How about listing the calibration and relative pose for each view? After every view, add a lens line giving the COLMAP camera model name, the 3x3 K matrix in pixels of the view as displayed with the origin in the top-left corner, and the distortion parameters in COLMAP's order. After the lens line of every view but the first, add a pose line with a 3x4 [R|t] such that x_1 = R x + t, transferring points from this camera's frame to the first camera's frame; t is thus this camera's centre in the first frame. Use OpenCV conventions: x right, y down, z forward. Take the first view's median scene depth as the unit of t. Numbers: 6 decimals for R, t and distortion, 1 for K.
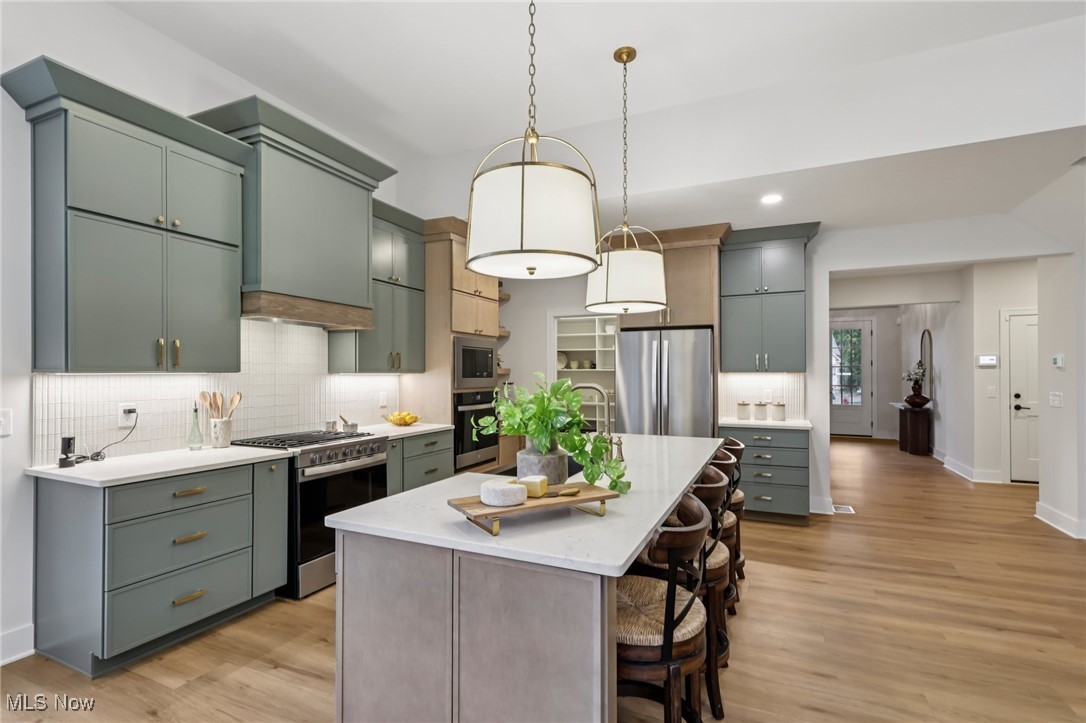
lens RADIAL K [[517.9, 0, 541.2], [0, 517.9, 373.2], [0, 0, 1]] dist [0.001322, 0.000508]
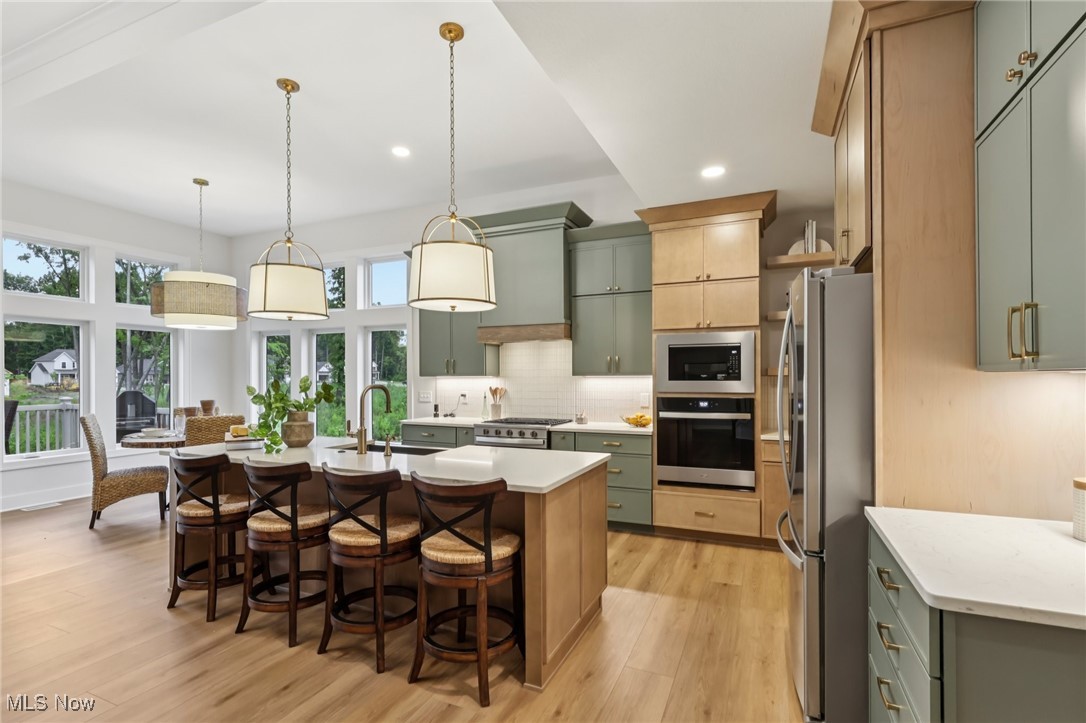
lens RADIAL K [[501.1, 0, 559.5], [0, 501.1, 373.9], [0, 0, 1]] dist [0.000821, 0.000103]
pose [[0.033666, -0.000648, -0.999433, 1.057605], [0.008666, 0.999962, -0.000357, -0.005707], [0.999396, -0.008649, 0.033670, 1.175774]]
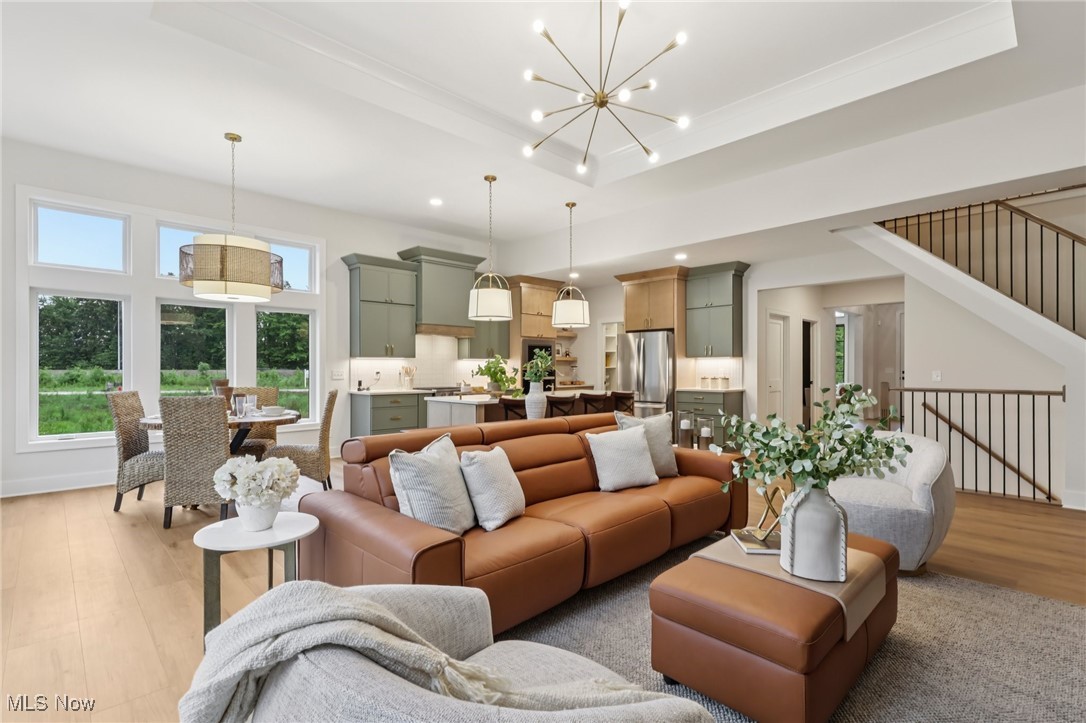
lens RADIAL K [[517.9, 0, 541.2], [0, 517.9, 373.2], [0, 0, 1]] dist [0.001322, 0.000508]
pose [[0.935440, 0.000682, -0.353485, 0.797255], [0.003553, 0.999929, 0.011332, 0.043521], [0.353468, -0.011856, 0.935372, -1.020154]]
